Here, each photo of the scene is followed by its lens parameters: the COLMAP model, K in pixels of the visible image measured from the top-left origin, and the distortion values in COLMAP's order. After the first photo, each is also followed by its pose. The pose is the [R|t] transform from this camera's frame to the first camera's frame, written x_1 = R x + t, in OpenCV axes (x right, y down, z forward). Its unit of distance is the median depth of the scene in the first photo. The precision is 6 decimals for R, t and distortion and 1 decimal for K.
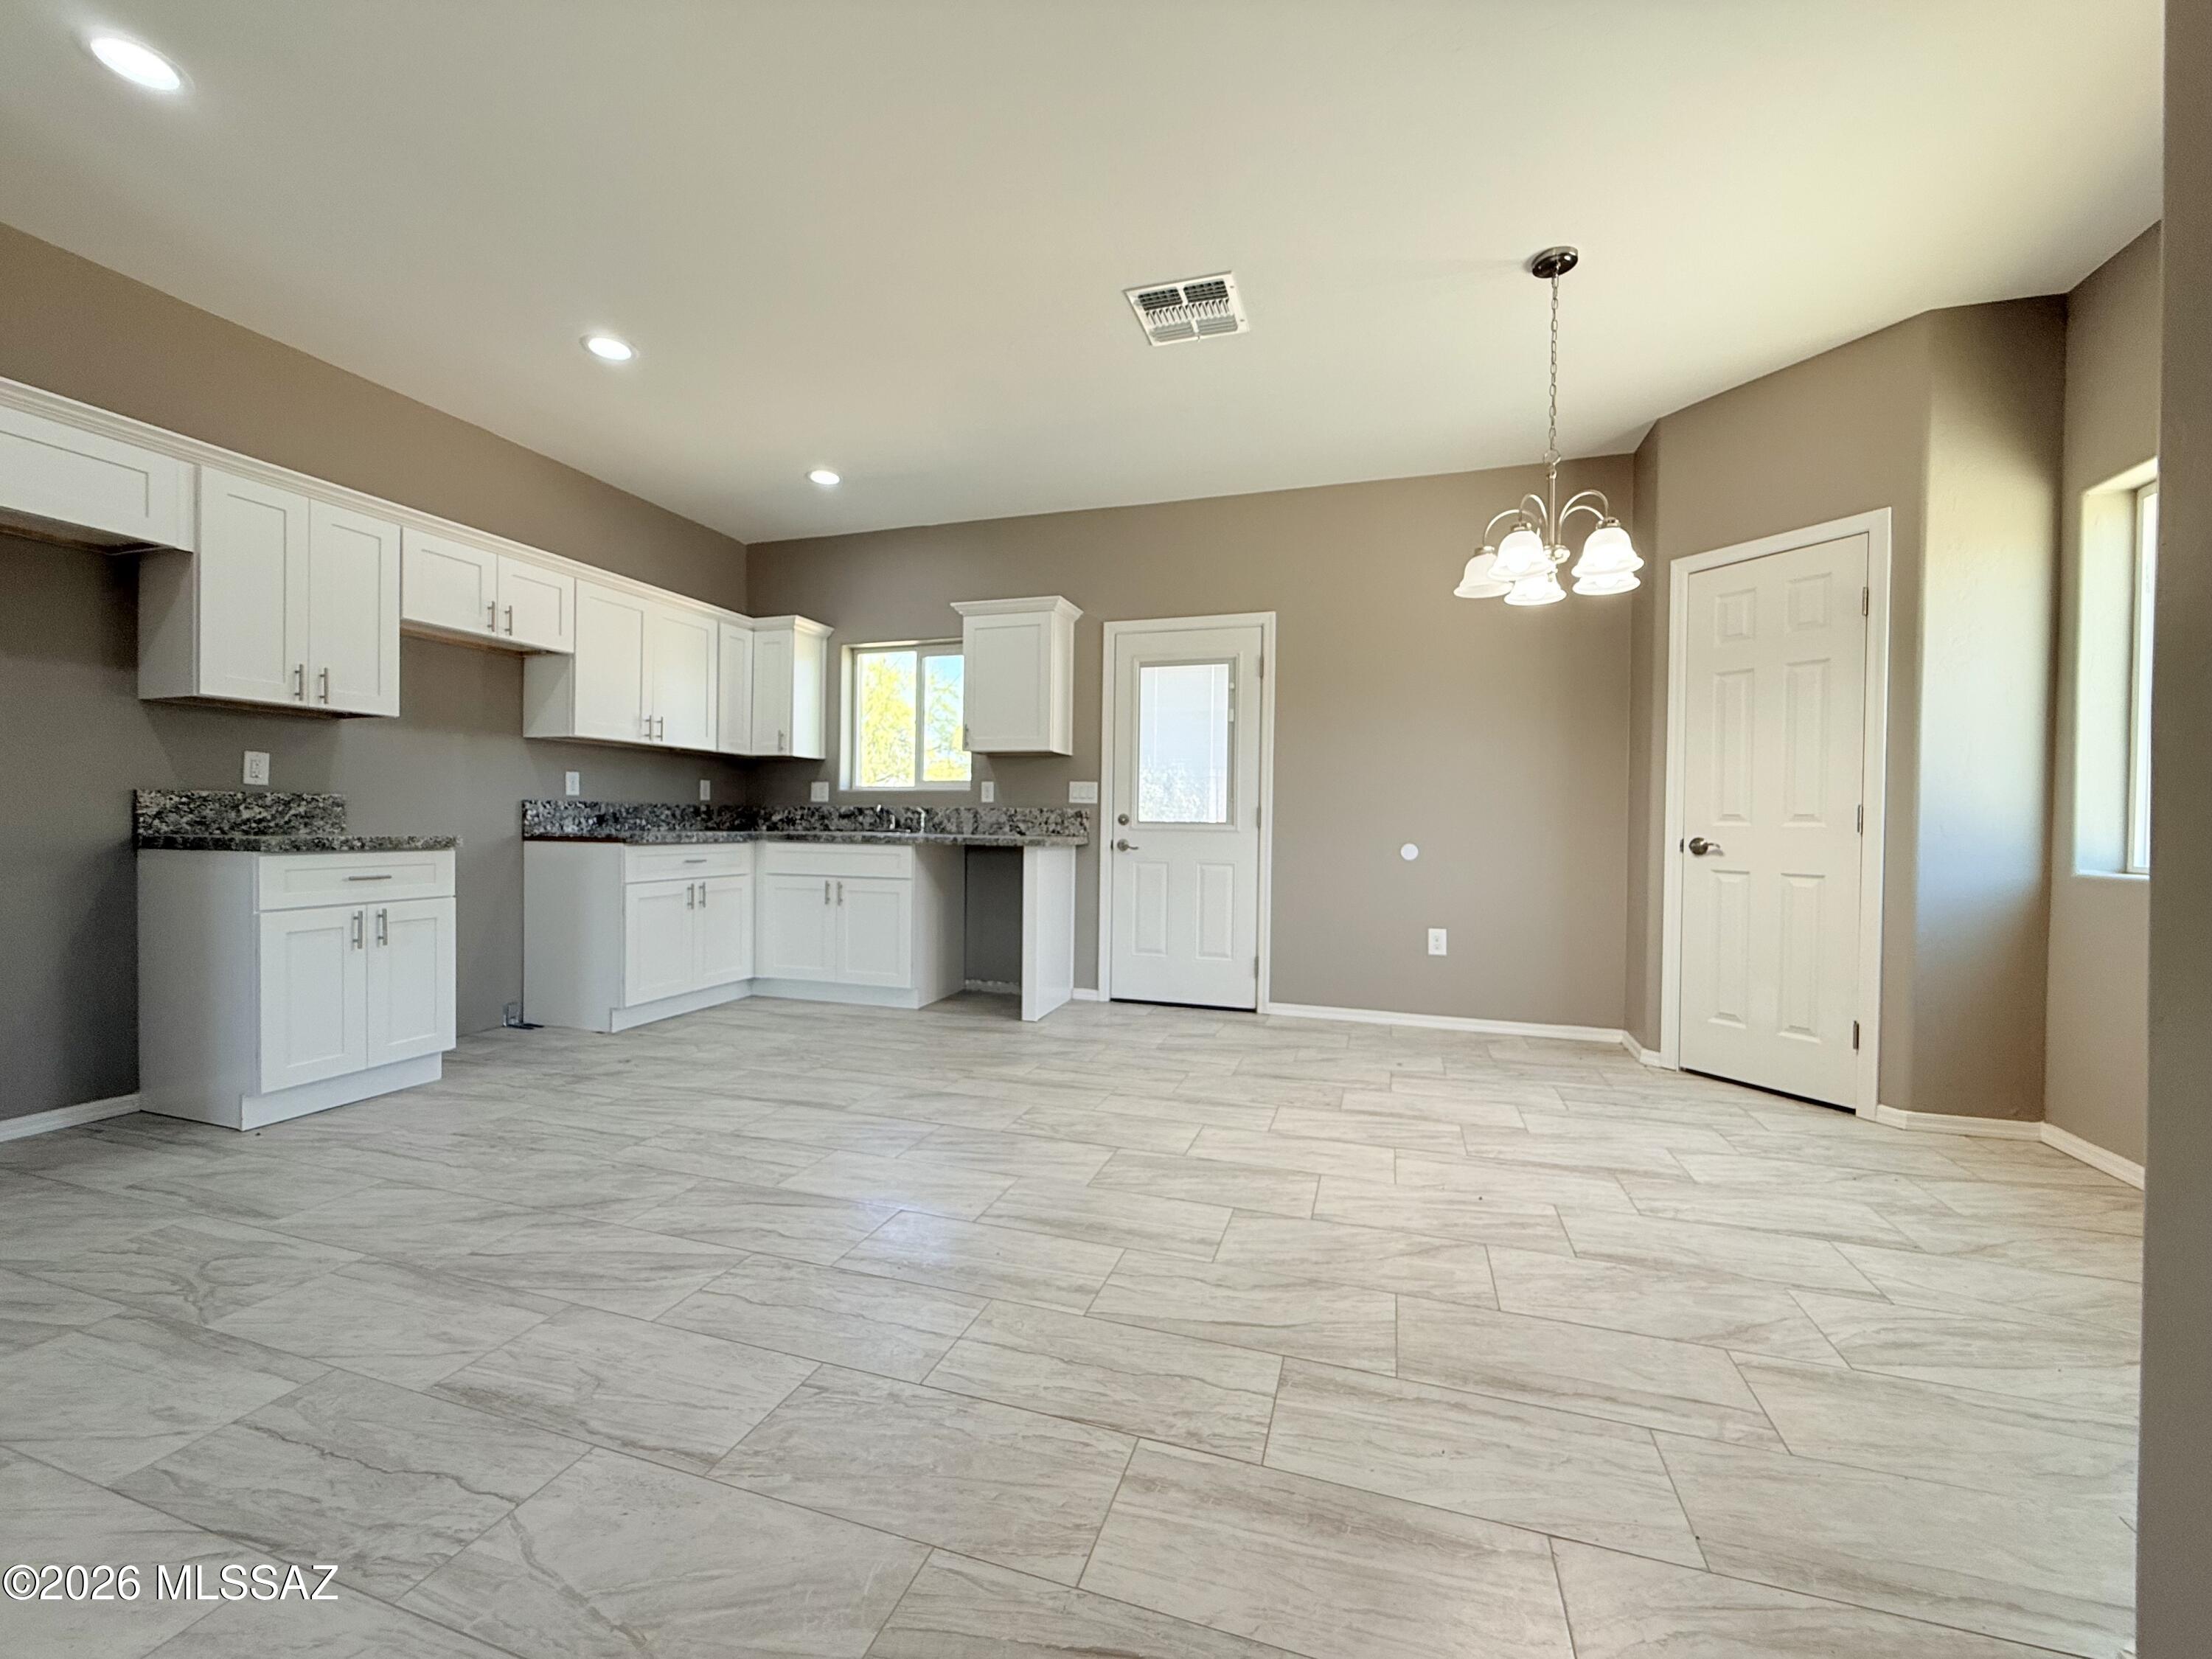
lens RADIAL K [[887.6, 0, 1102.2], [0, 887.6, 834.8], [0, 0, 1]] dist [-0.000724, 0.000141]
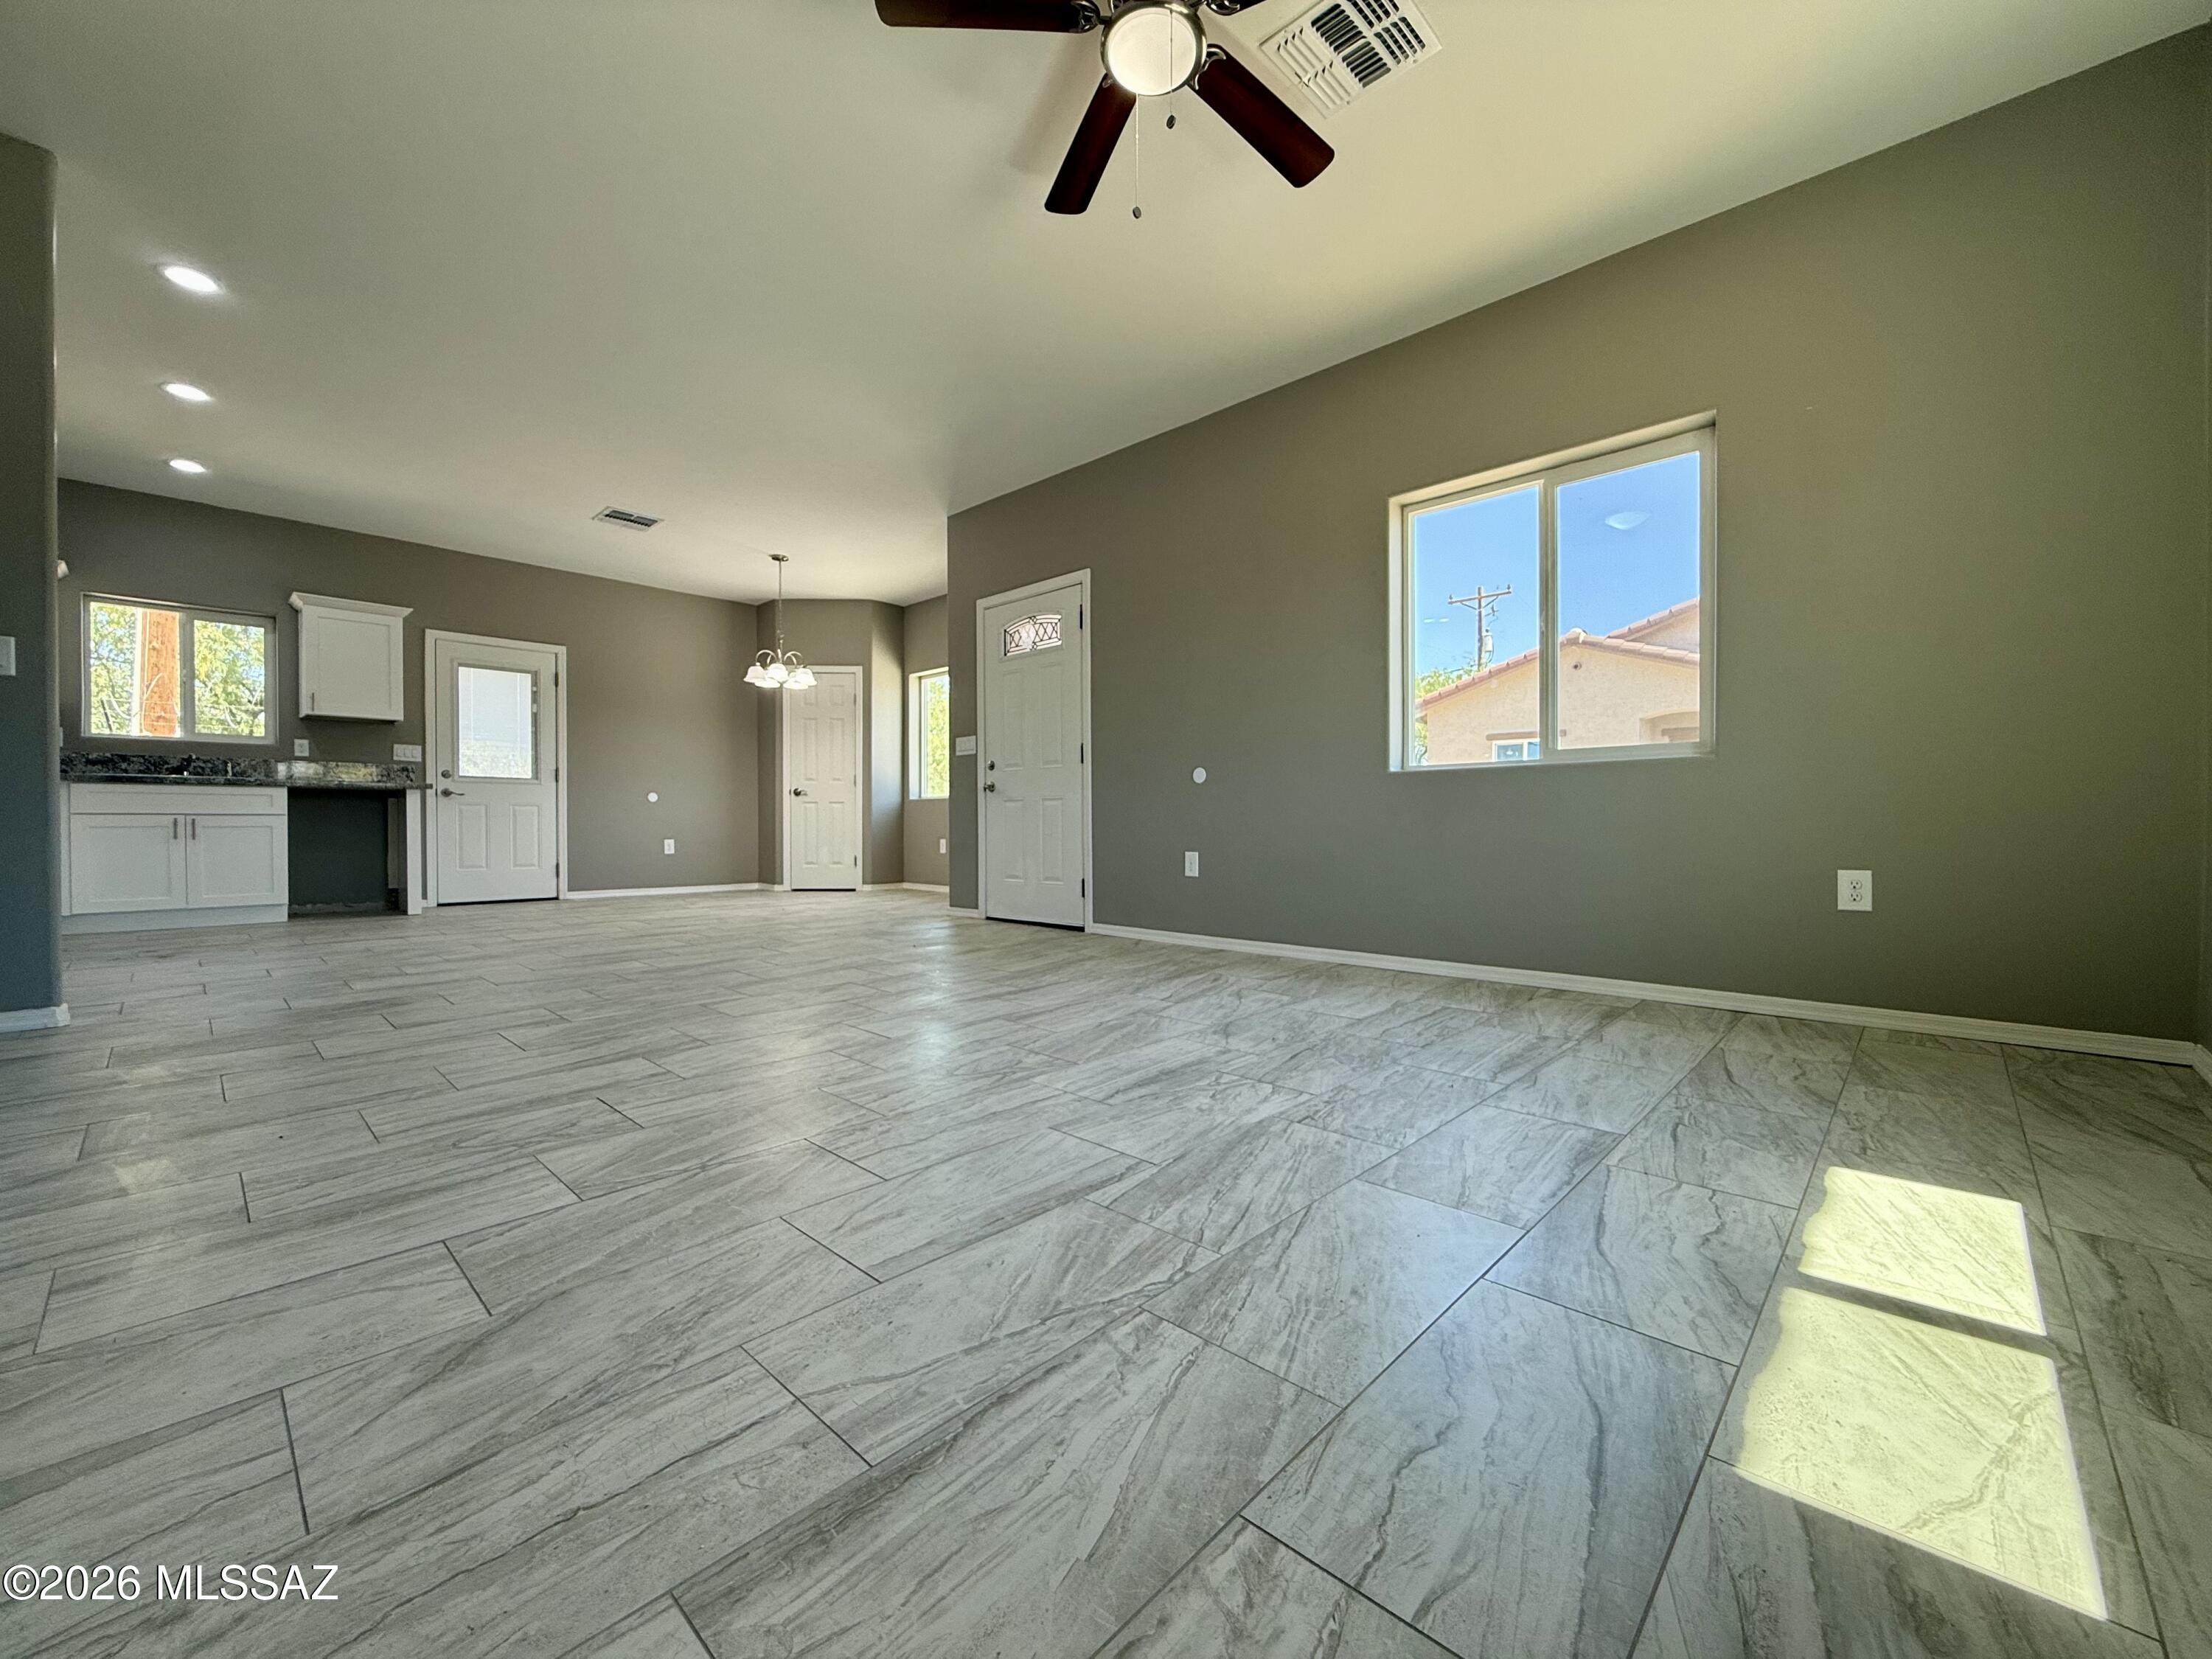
lens RADIAL K [[887.6, 0, 1109.2], [0, 887.6, 832.2], [0, 0, 1]] dist [-0.000724, 0.000141]
pose [[0.424575, -0.020576, 0.905159, -0.904362], [0.018010, 0.999736, 0.014278, 0.082355], [-0.905214, 0.010240, 0.424834, -0.601635]]
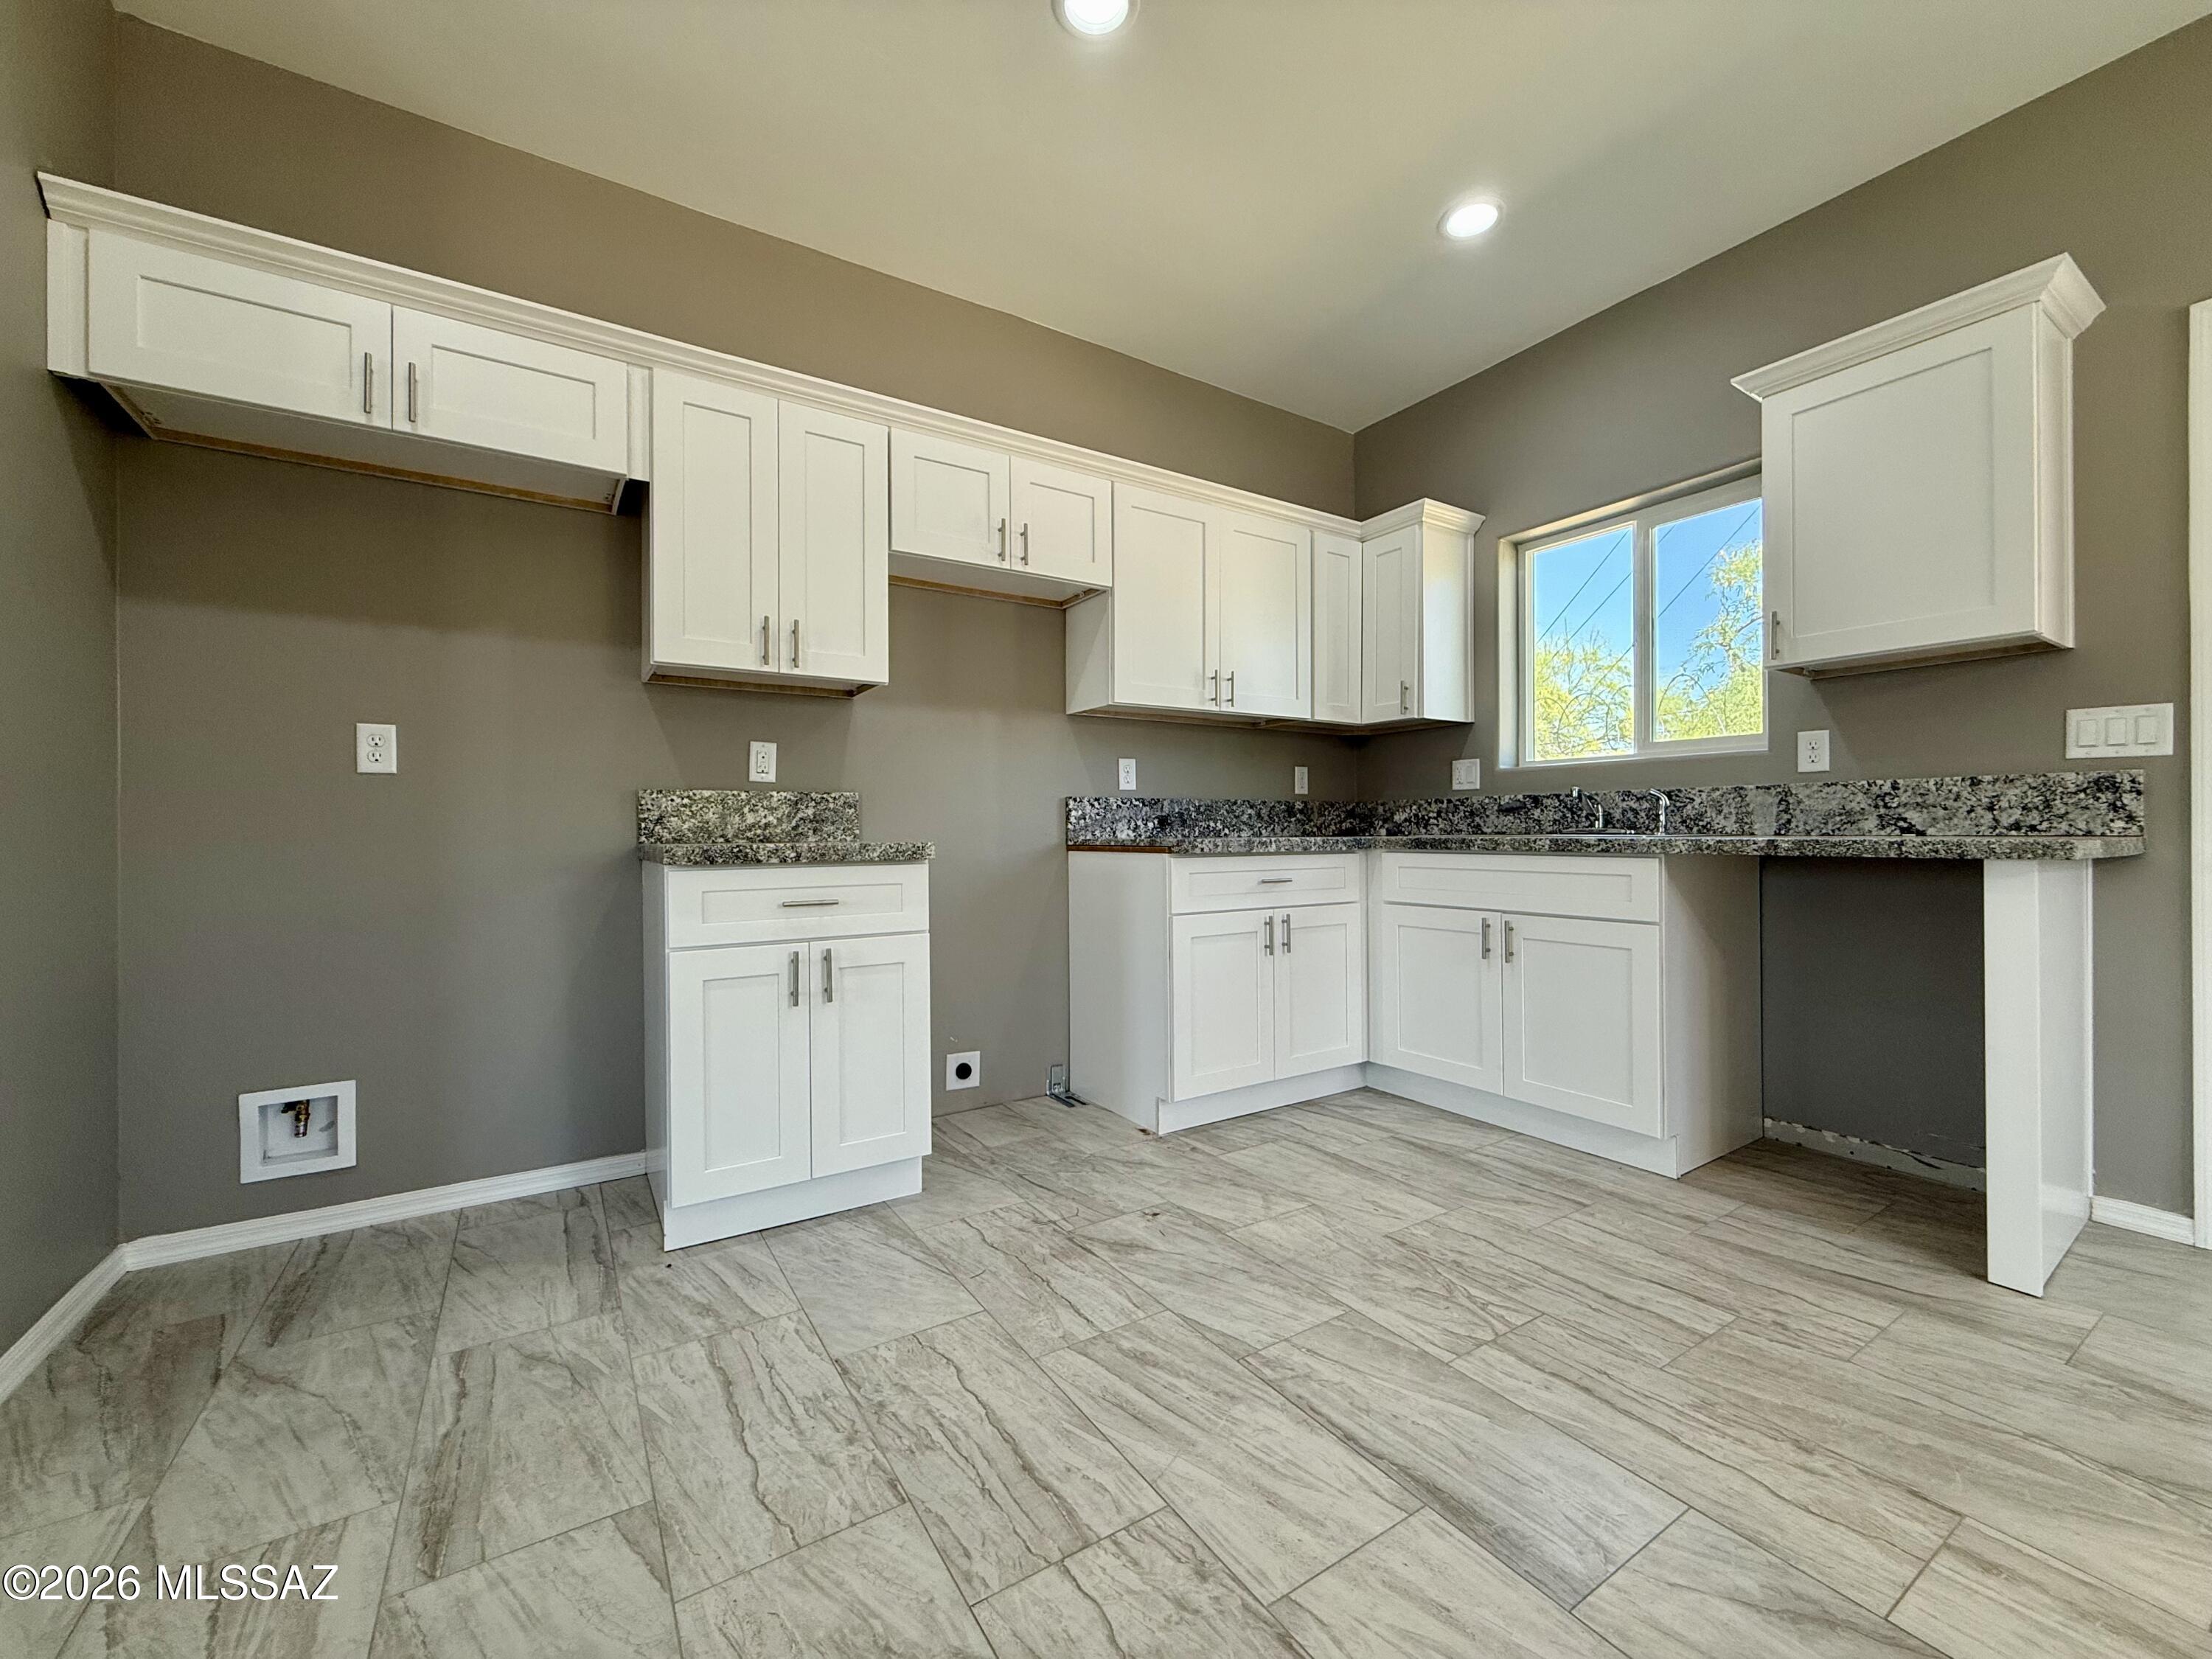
lens RADIAL K [[887.6, 0, 1102.5], [0, 887.6, 831.3], [0, 0, 1]] dist [-0.000724, 0.000141]
pose [[0.774879, -0.018092, -0.631851, -0.149359], [0.006830, 0.999772, -0.020251, 0.005554], [0.632073, 0.011376, 0.774826, 0.429215]]
